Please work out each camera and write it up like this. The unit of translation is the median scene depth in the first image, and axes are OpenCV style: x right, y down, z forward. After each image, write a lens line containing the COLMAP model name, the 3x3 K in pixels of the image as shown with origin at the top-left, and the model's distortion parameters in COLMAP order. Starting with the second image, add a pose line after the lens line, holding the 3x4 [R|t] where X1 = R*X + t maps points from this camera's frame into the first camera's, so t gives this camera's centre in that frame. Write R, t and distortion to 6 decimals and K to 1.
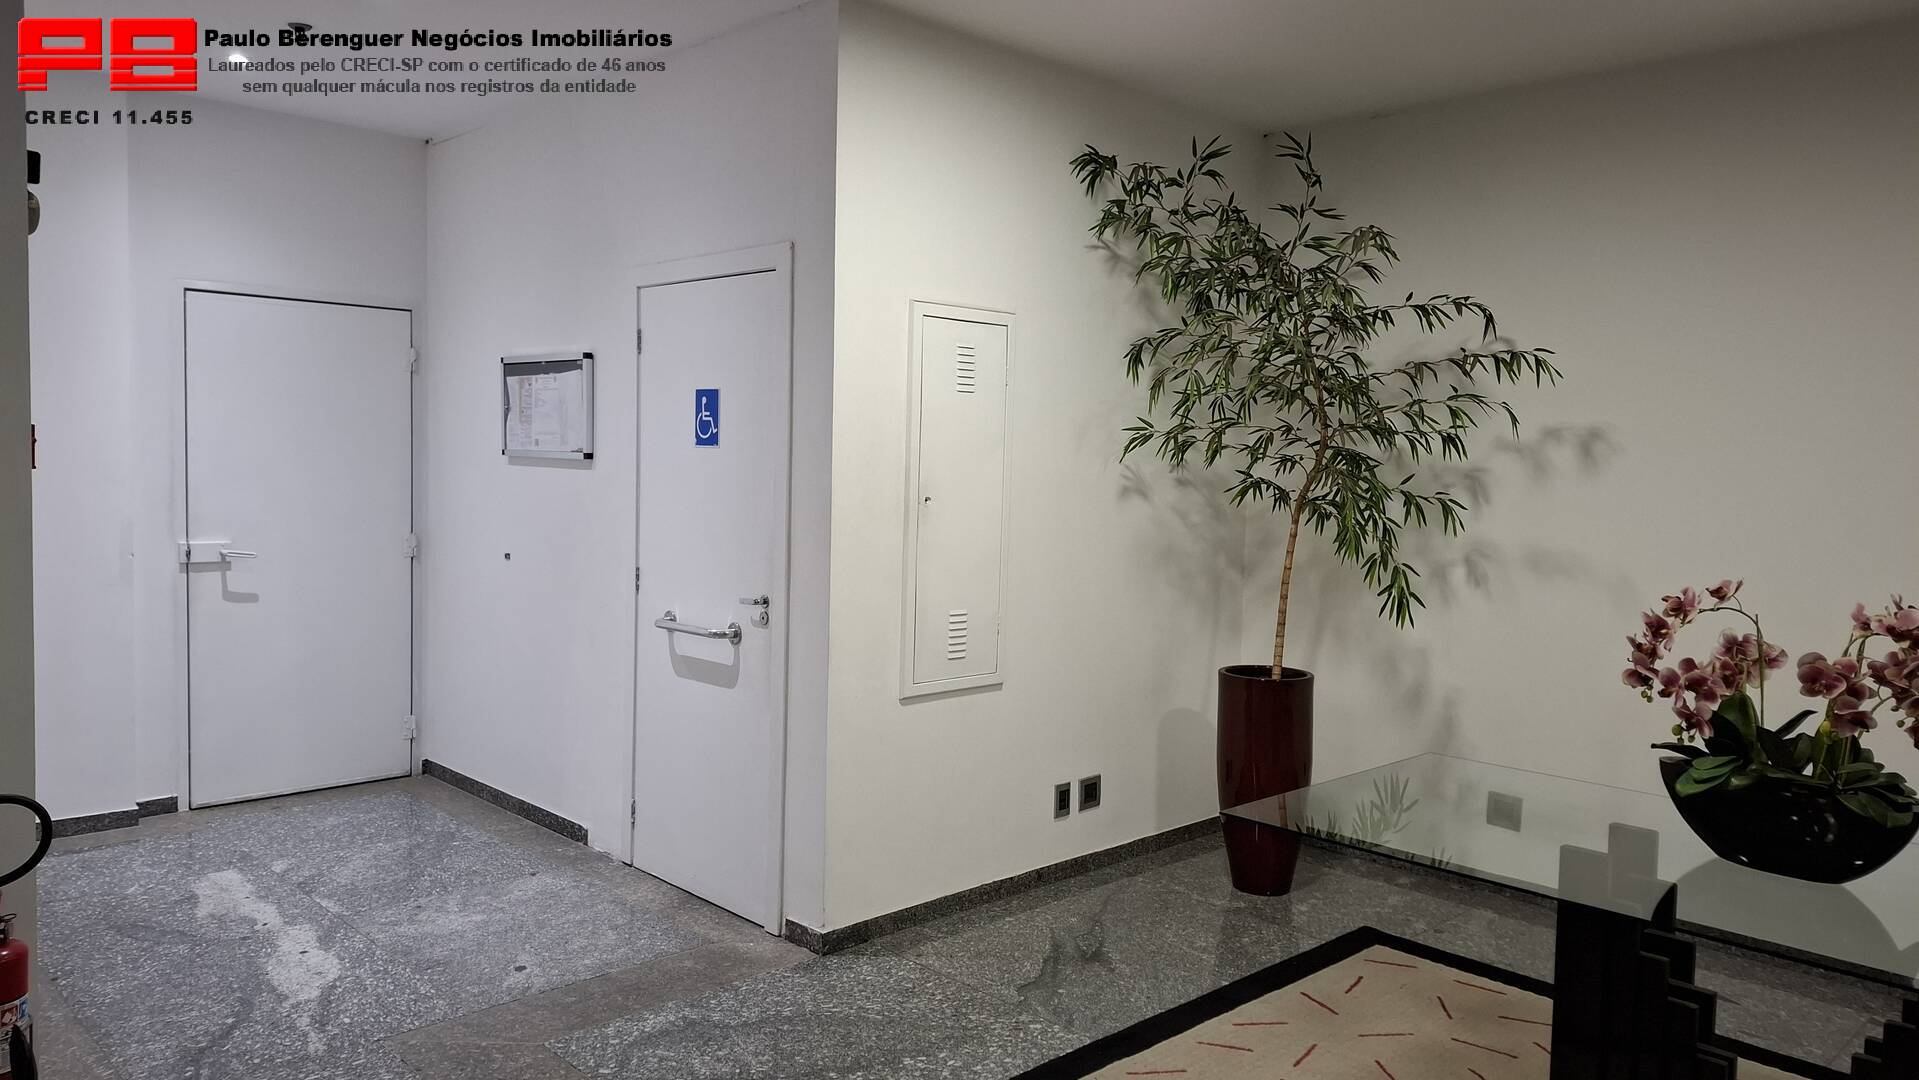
lens RADIAL K [[1328.8, 0, 940.2], [0, 1328.8, 529.8], [0, 0, 1]] dist [0.073620, -0.084651]
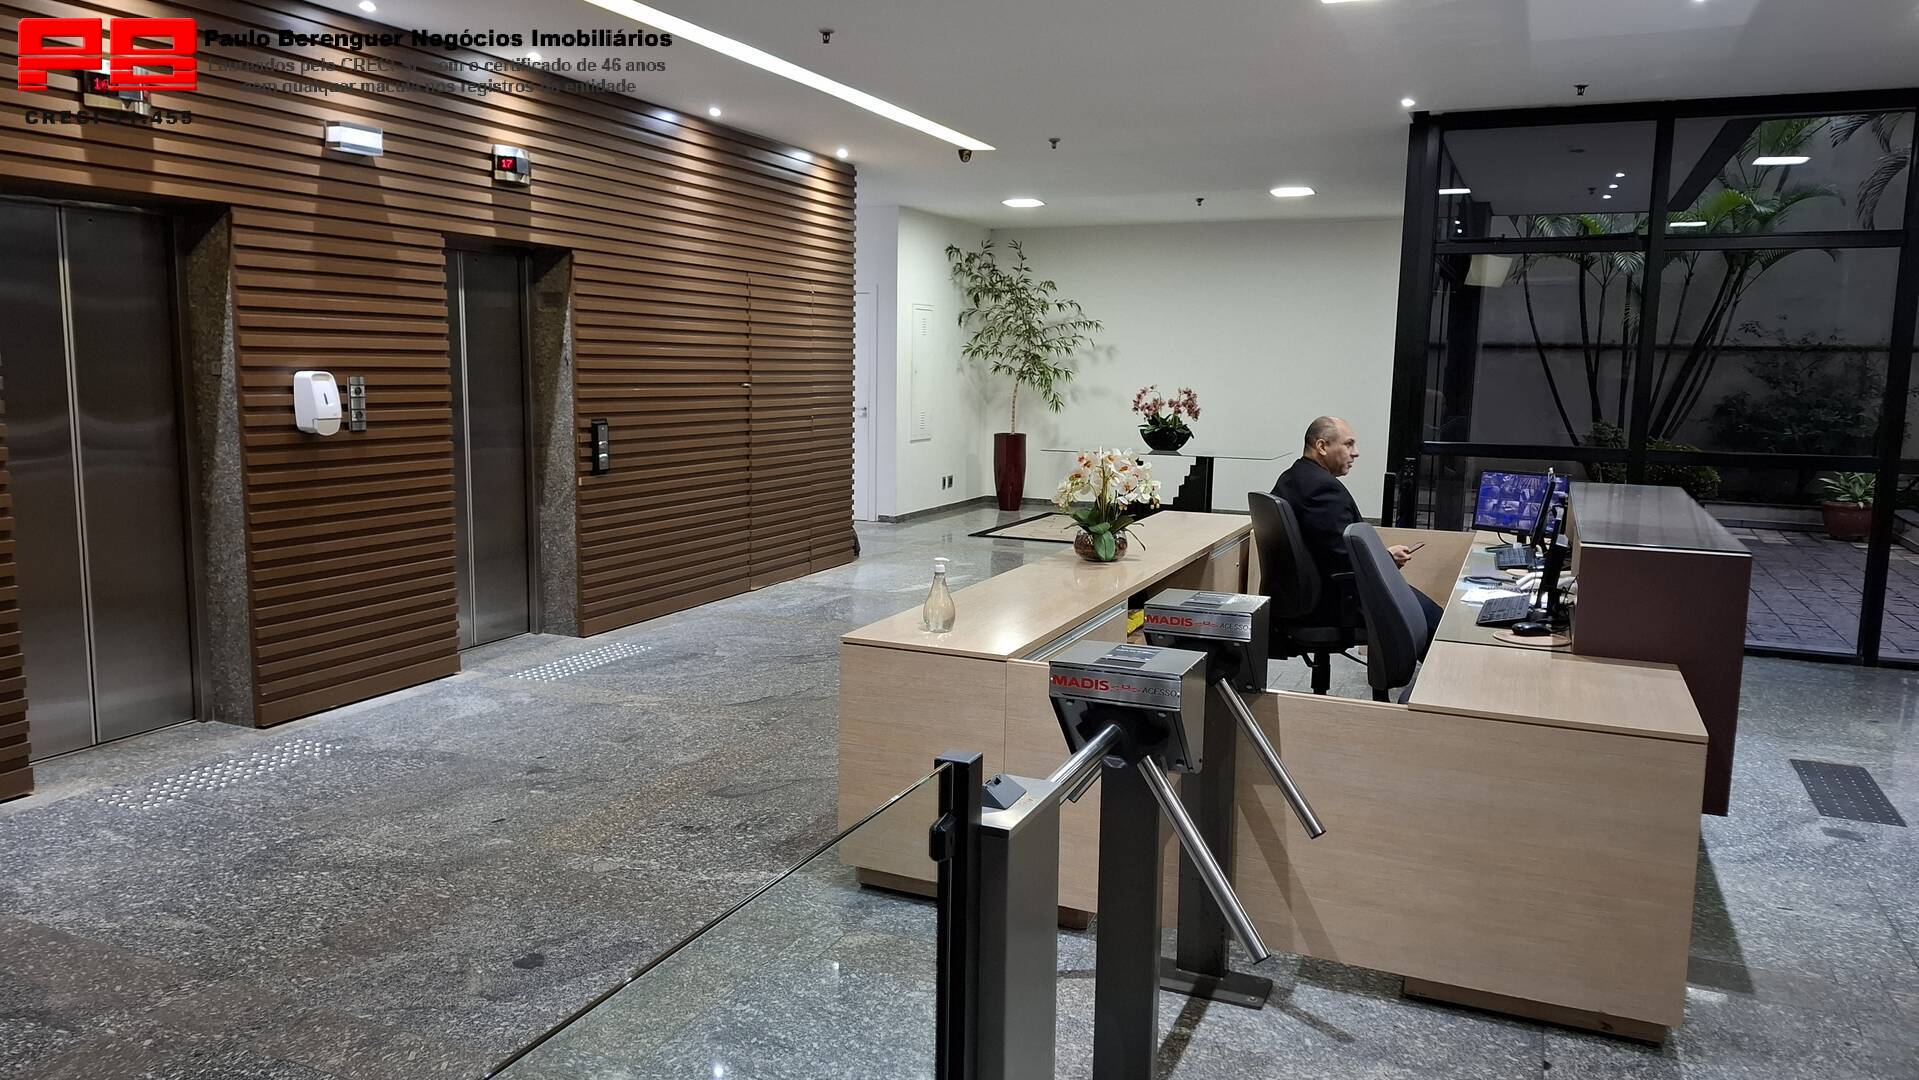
lens RADIAL K [[1328.8, 0, 933.4], [0, 1328.8, 534.7], [0, 0, 1]] dist [0.073620, -0.084651]
pose [[0.927652, -0.059516, 0.368672, -0.979117], [0.029931, 0.995892, 0.085456, 0.076805], [-0.372243, -0.068239, 0.925623, -1.591885]]
